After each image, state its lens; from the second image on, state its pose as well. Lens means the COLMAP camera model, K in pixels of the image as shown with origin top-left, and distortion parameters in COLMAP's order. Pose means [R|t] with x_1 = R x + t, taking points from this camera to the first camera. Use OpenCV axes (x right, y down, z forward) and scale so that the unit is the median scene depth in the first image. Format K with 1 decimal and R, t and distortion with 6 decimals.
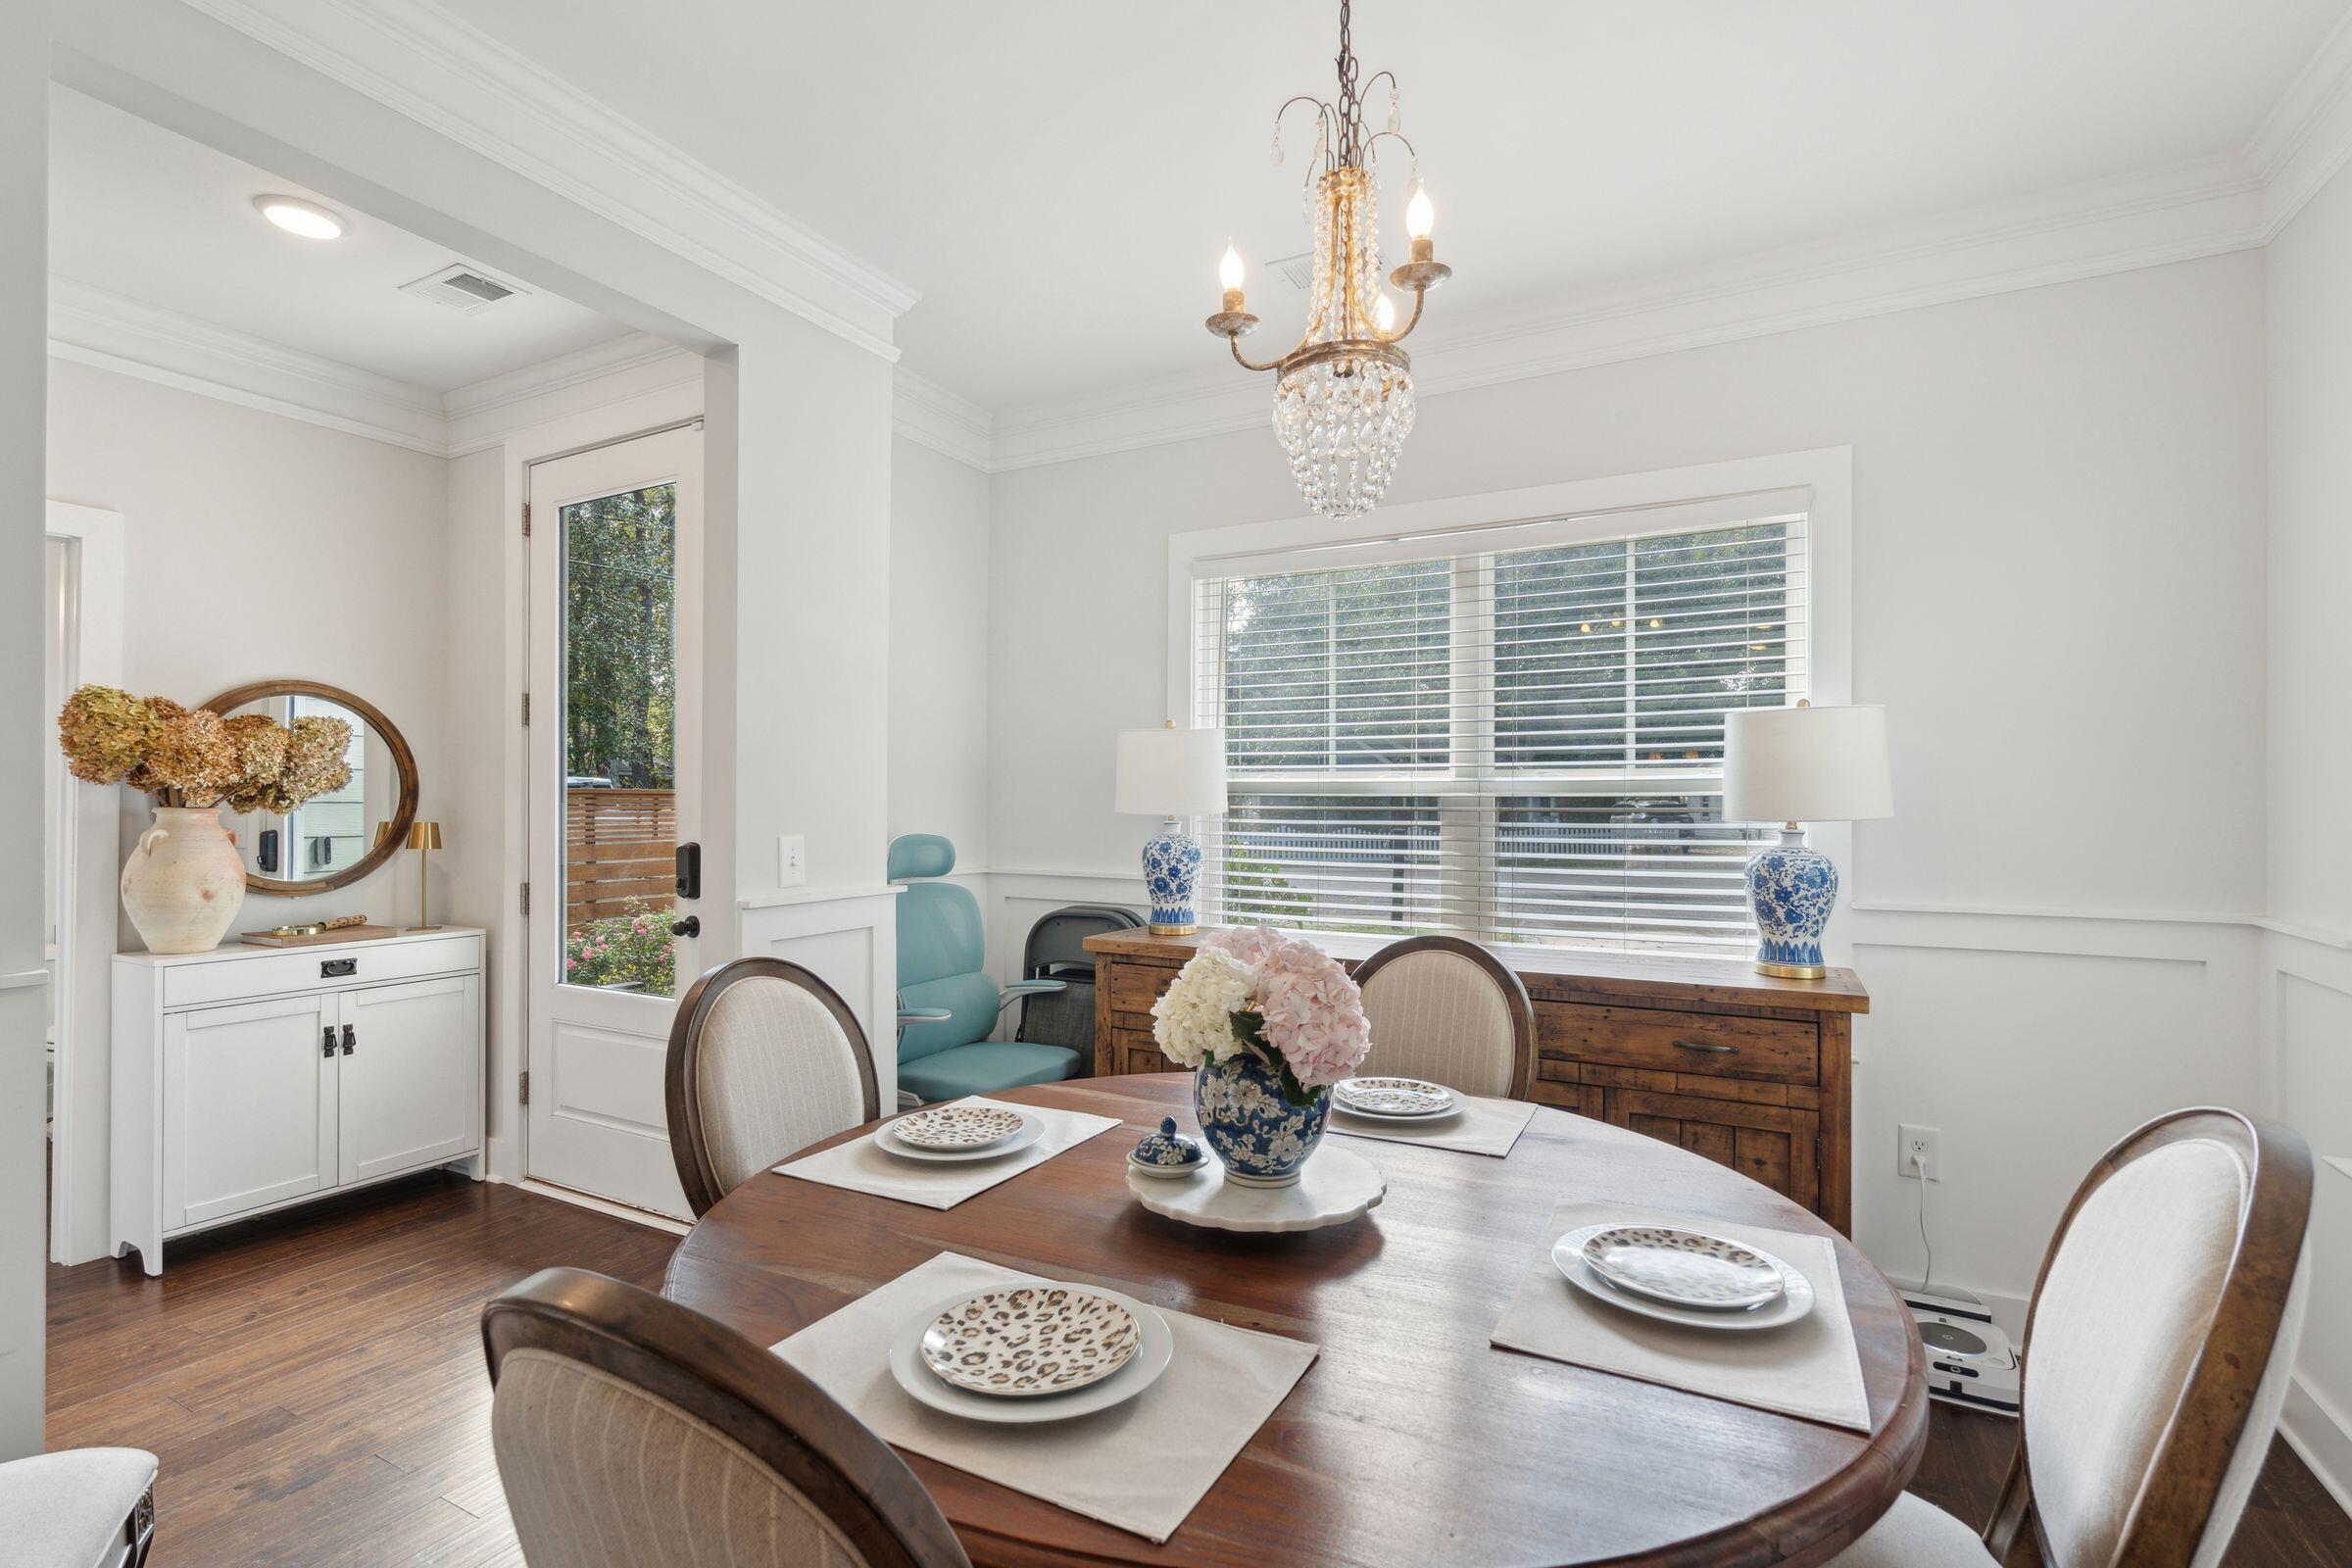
lens RADIAL K [[1072.5, 0, 1175.2], [0, 1072.5, 793.7], [0, 0, 1]] dist [-0.001632, -0.000648]
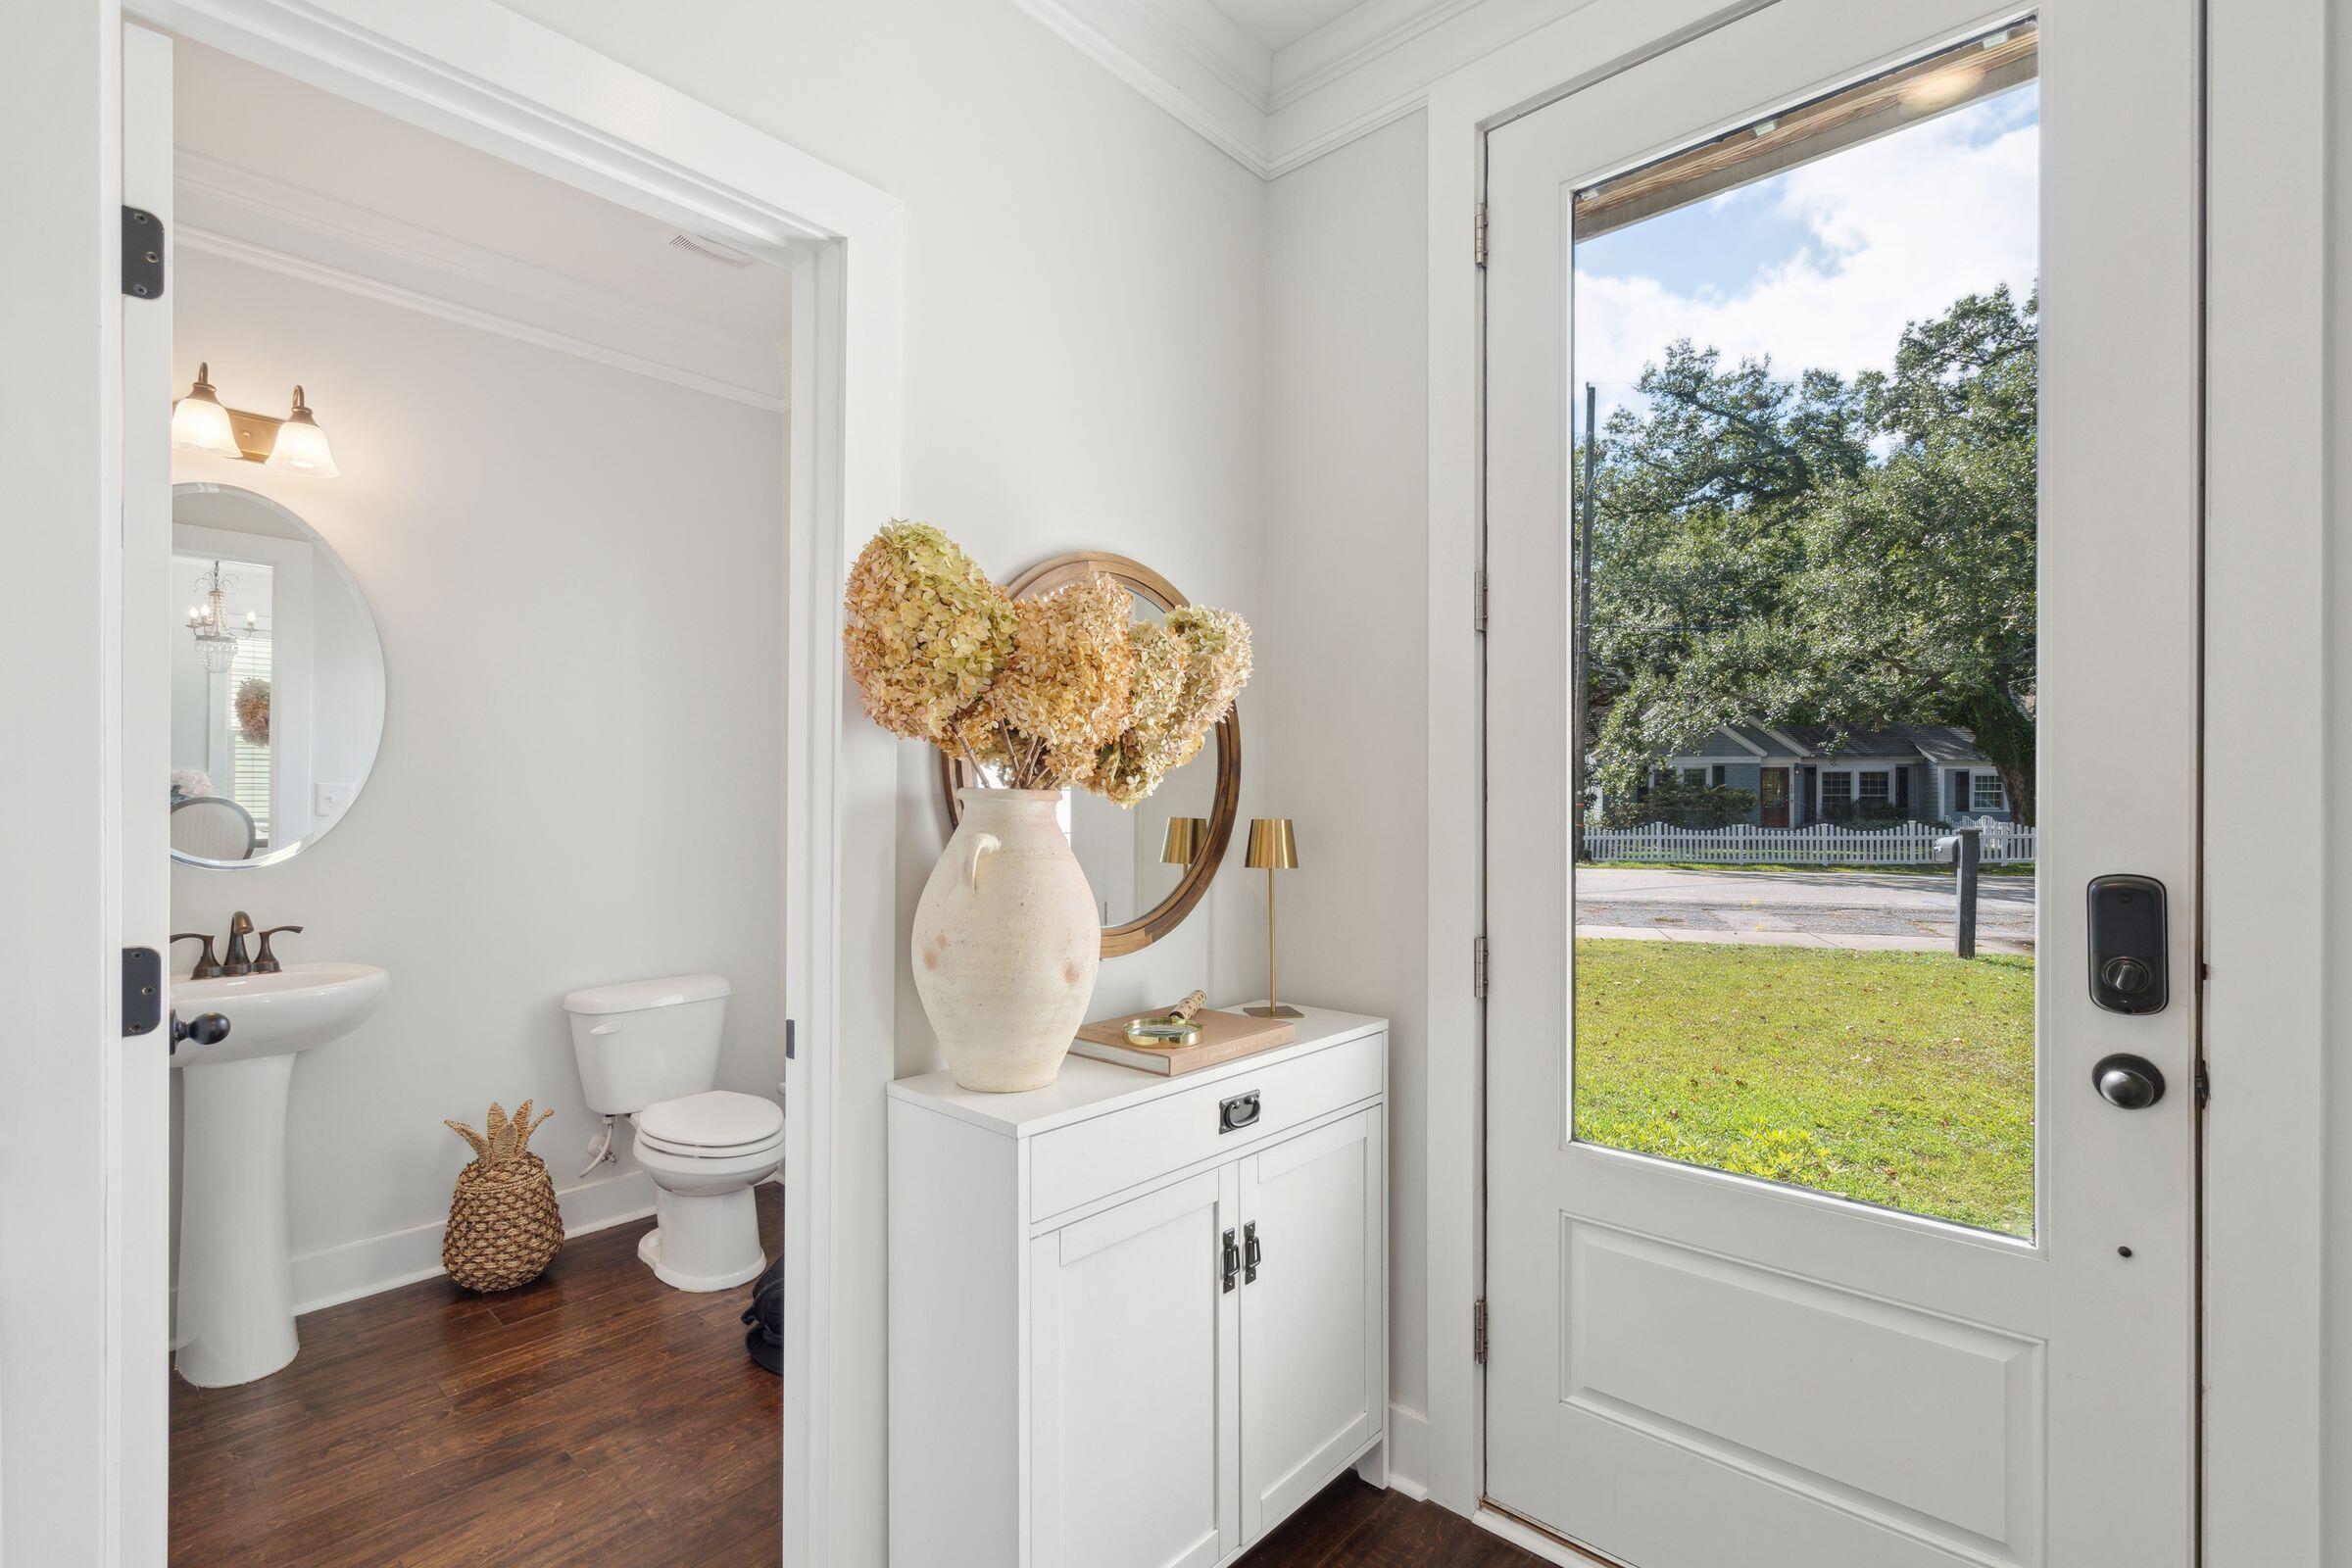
lens RADIAL K [[1072.5, 0, 1176.8], [0, 1072.5, 795.9], [0, 0, 1]] dist [-0.001632, -0.000648]
pose [[0.970679, 0.001770, -0.240371, -0.693329], [0.000235, 0.999965, 0.008312, 0.011473], [0.240378, -0.008125, 0.970645, 0.511559]]
